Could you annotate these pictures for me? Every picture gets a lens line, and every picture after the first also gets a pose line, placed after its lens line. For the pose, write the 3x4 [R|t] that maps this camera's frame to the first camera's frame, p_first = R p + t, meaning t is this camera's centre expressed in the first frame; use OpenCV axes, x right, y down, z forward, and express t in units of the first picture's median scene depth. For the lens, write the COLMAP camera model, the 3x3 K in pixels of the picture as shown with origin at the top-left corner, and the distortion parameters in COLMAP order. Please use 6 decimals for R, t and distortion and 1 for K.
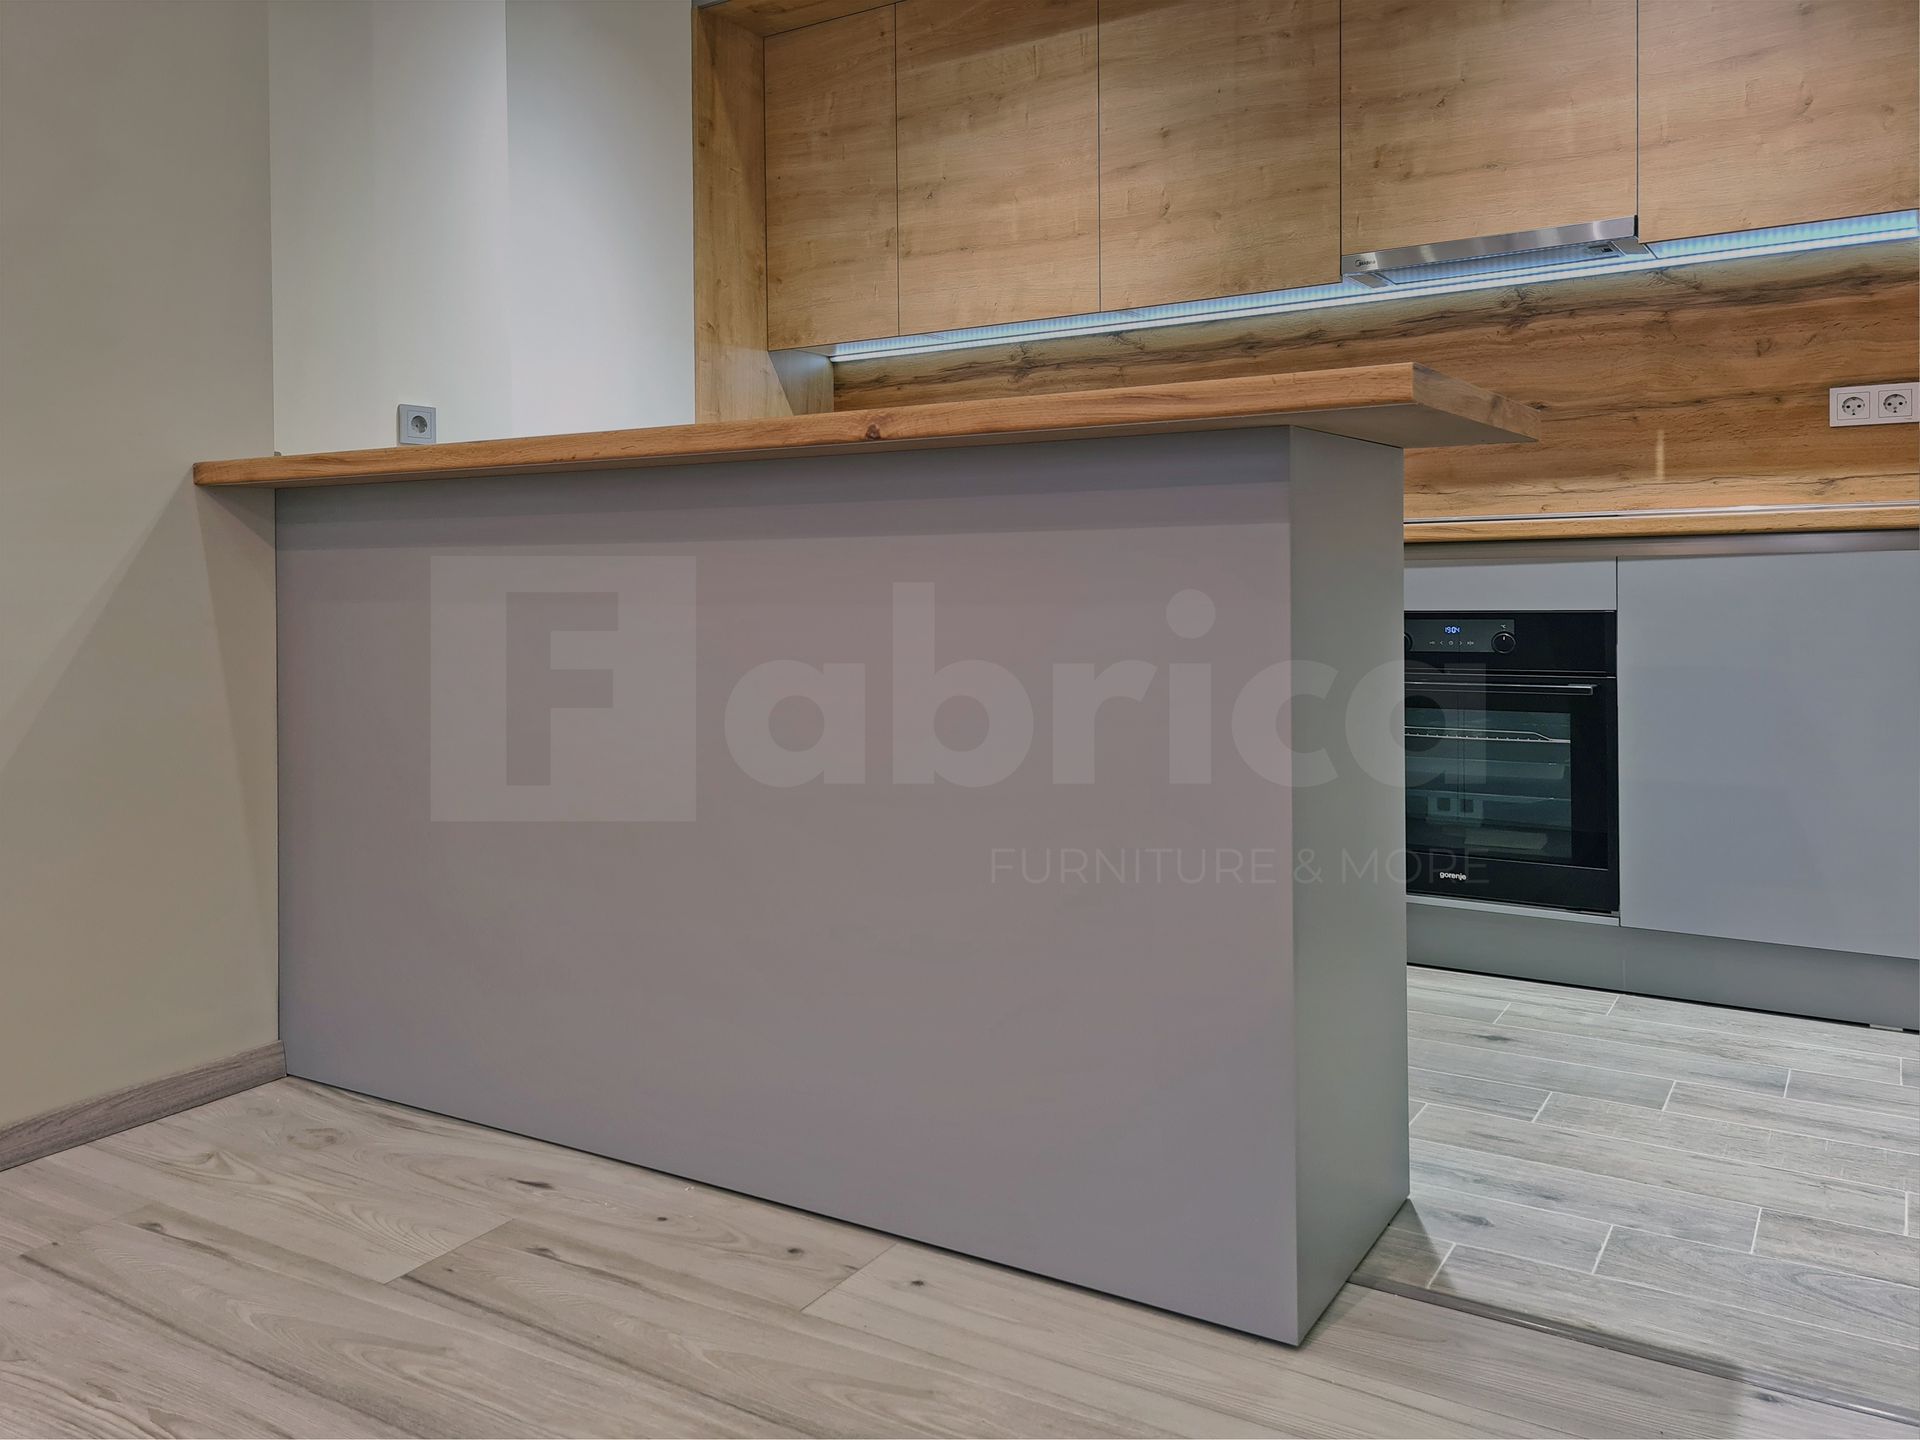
lens RADIAL K [[1694.0, 0, 691.4], [0, 1694.0, 637.5], [0, 0, 1]] dist [0.065223, -0.026227]
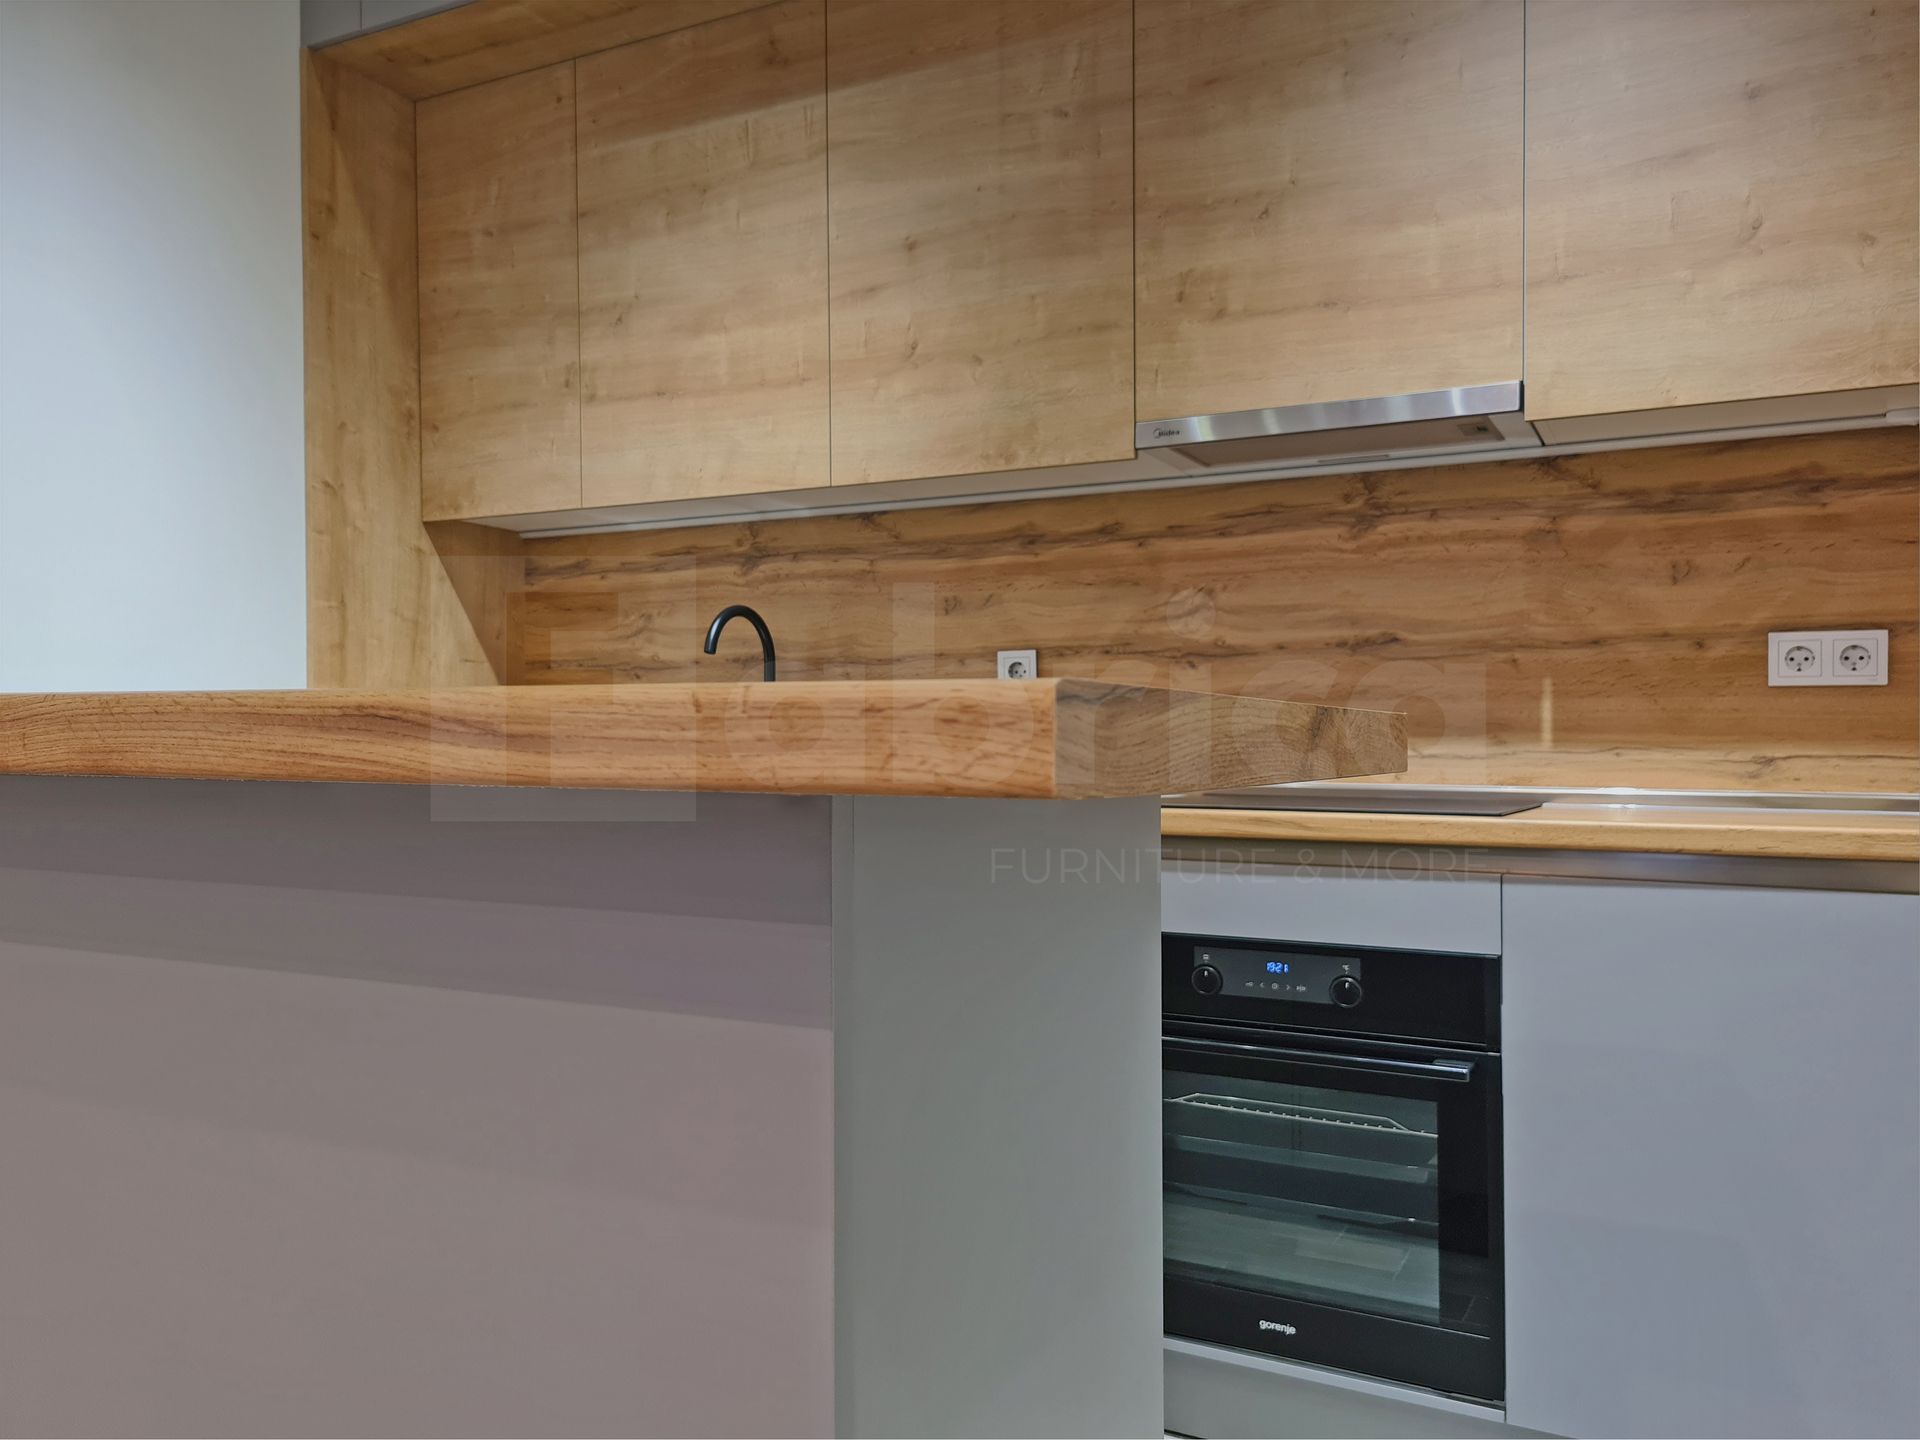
lens RADIAL K [[1492.8, 0, 878.7], [0, 1492.8, 744.8], [0, 0, 1]] dist [0.031774, -0.001982]
pose [[0.990522, 0.009265, 0.137040, 0.185316], [-0.008008, 0.999921, -0.009723, -0.080004], [-0.137119, 0.008534, 0.990518, 0.390181]]
